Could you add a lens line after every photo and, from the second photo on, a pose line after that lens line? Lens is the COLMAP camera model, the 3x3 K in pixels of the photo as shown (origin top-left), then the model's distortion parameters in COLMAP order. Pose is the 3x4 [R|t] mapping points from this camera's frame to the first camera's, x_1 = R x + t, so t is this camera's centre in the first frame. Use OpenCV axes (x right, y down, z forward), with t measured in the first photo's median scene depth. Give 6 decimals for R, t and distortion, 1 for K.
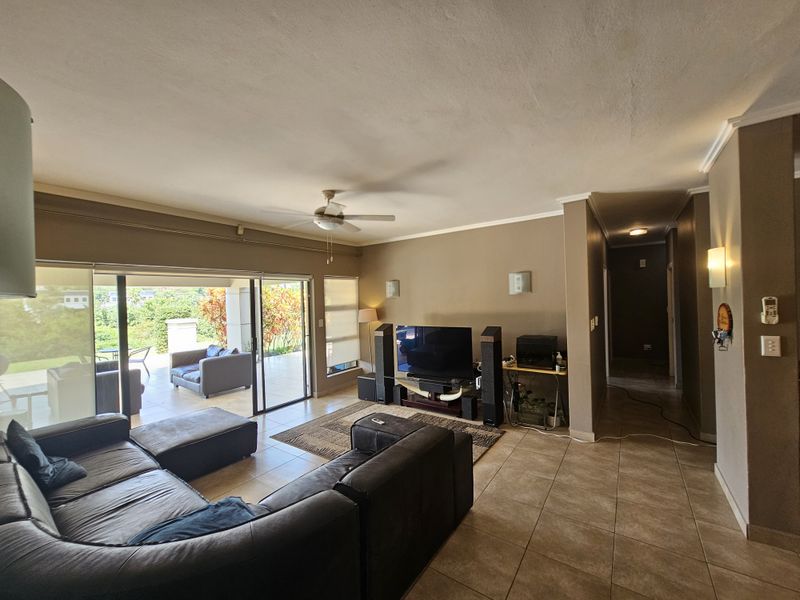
lens RADIAL K [[325.9, 0, 404.3], [0, 325.9, 299.8], [0, 0, 1]] dist [-0.002520, 0.001446]
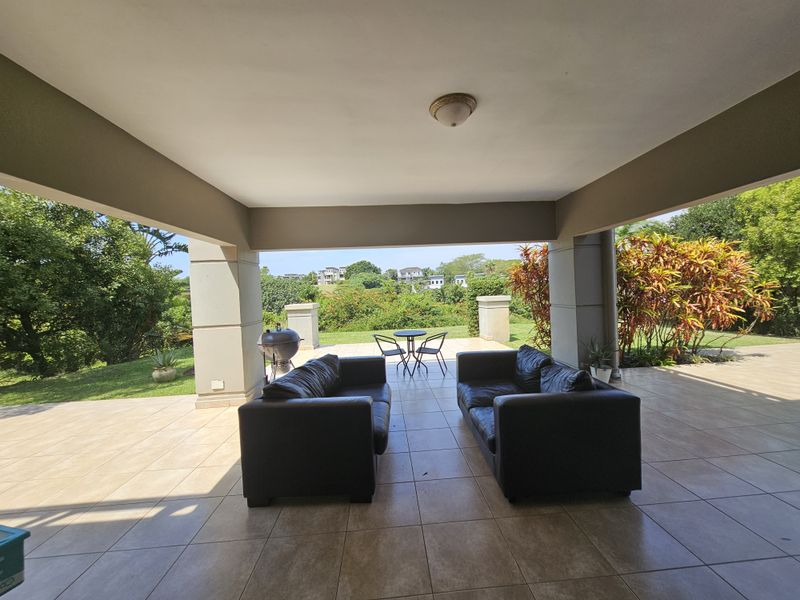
lens RADIAL K [[325.9, 0, 402.0], [0, 325.9, 300.2], [0, 0, 1]] dist [-0.002520, 0.001446]
pose [[0.616210, 0.023010, -0.787246, -0.545931], [0.026092, 0.998428, 0.049606, 0.067942], [0.787150, -0.051108, 0.614641, 0.945685]]
